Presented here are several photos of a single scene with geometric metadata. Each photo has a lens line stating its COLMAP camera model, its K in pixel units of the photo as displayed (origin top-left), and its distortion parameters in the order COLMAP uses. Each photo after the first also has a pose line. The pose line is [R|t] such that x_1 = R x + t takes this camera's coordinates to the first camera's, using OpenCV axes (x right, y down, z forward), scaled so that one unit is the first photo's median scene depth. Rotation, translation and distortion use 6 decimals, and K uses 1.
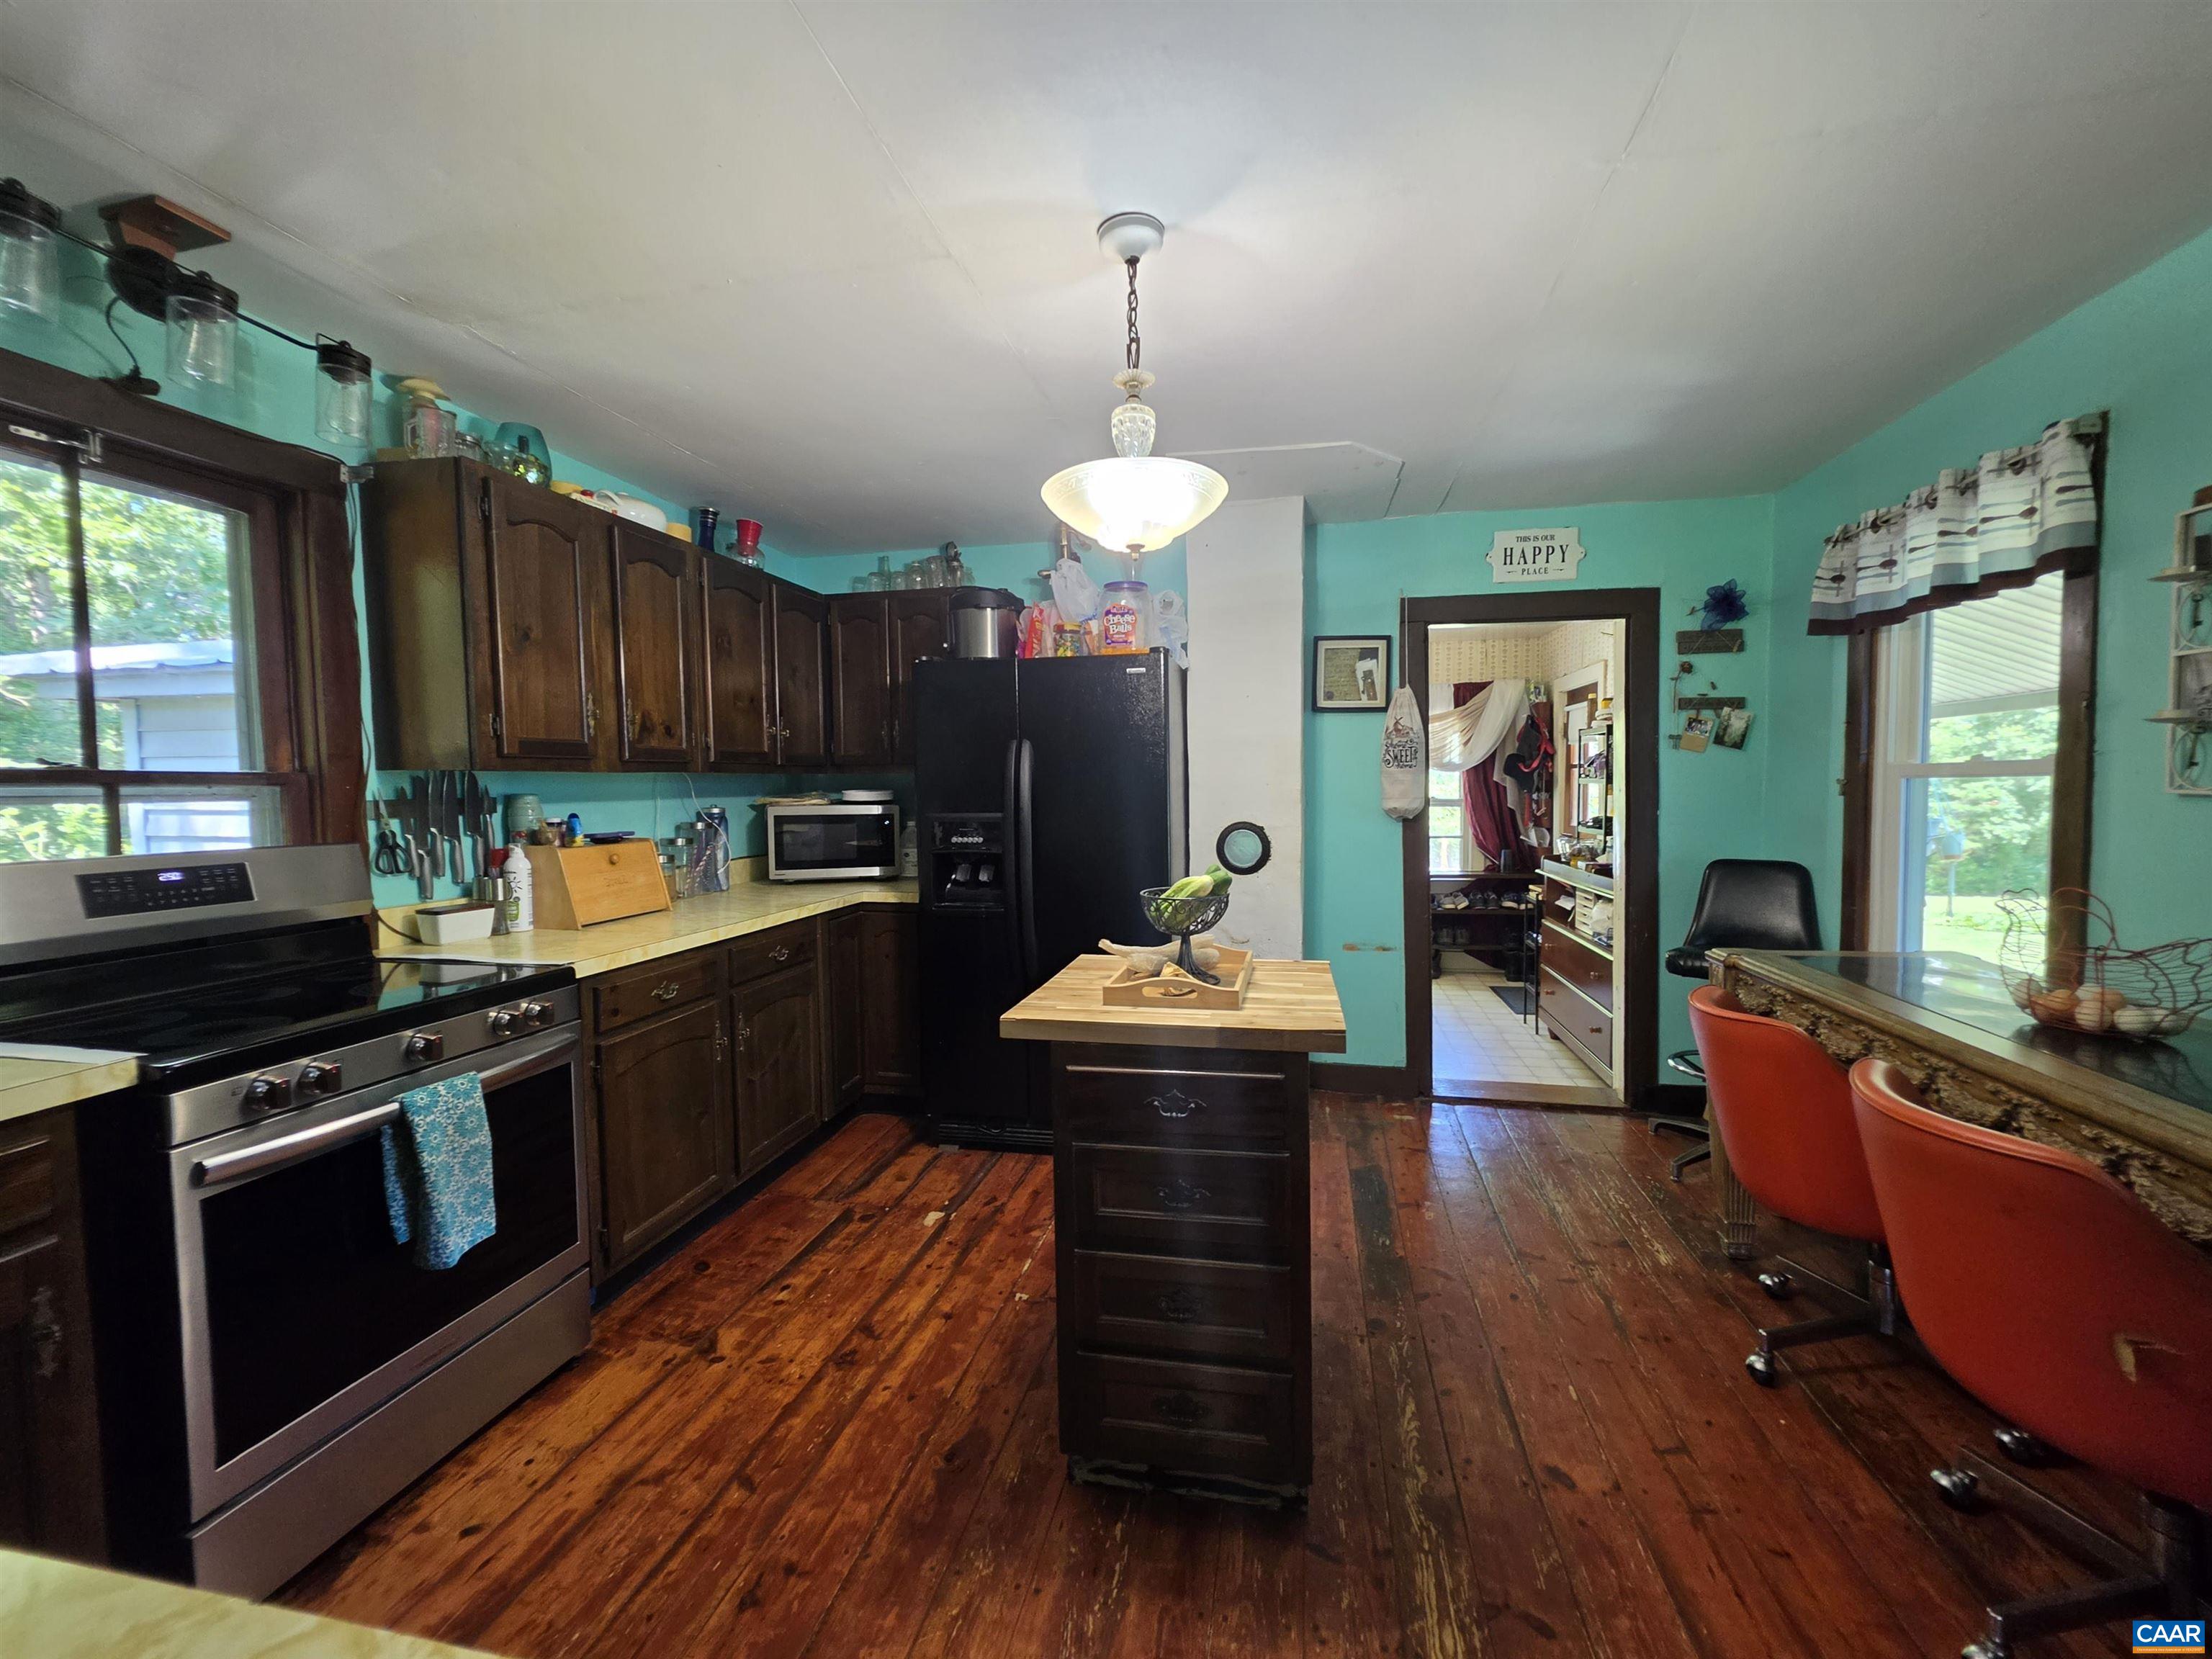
lens RADIAL K [[890.2, 0, 1114.0], [0, 890.2, 829.3], [0, 0, 1]] dist [-0.001658, 0.000271]
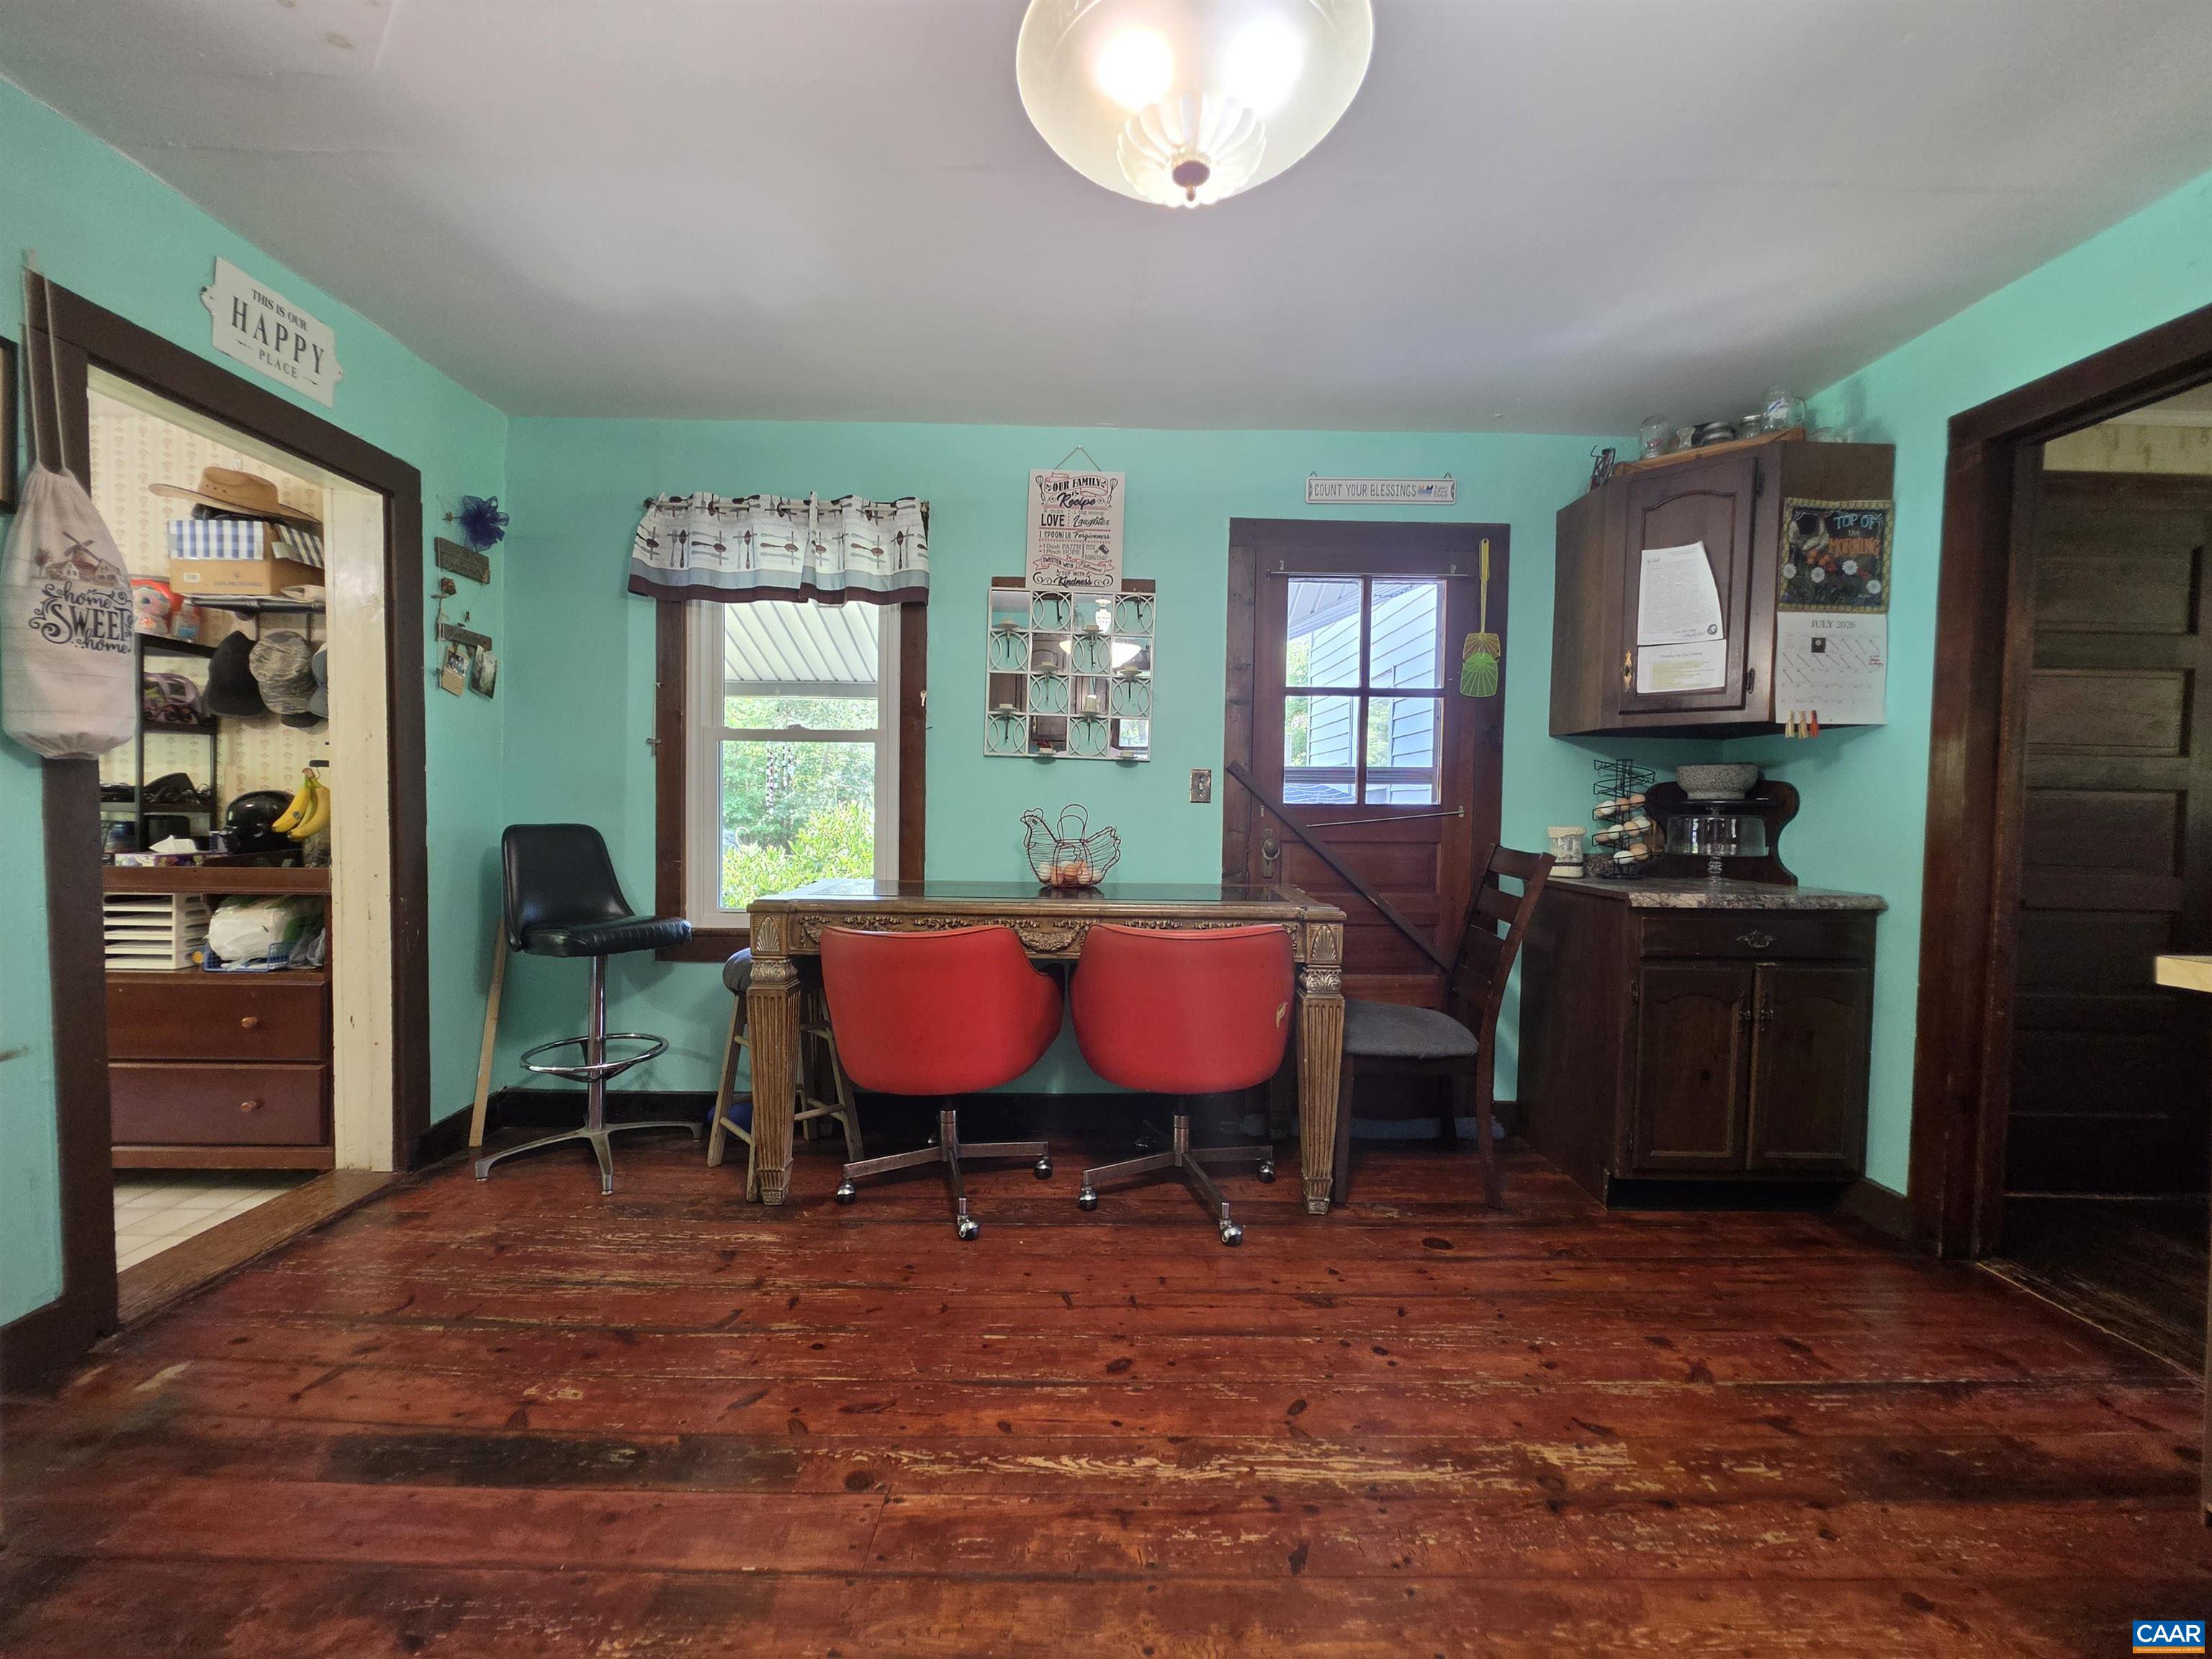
lens RADIAL K [[880.3, 0, 1099.6], [0, 880.3, 819.4], [0, 0, 1]] dist [-0.000260, 0.000137]
pose [[-0.213960, -0.013104, 0.976754, -0.340443], [0.032110, 0.999275, 0.020440, 0.038304], [-0.976314, 0.035737, -0.213385, 0.815062]]
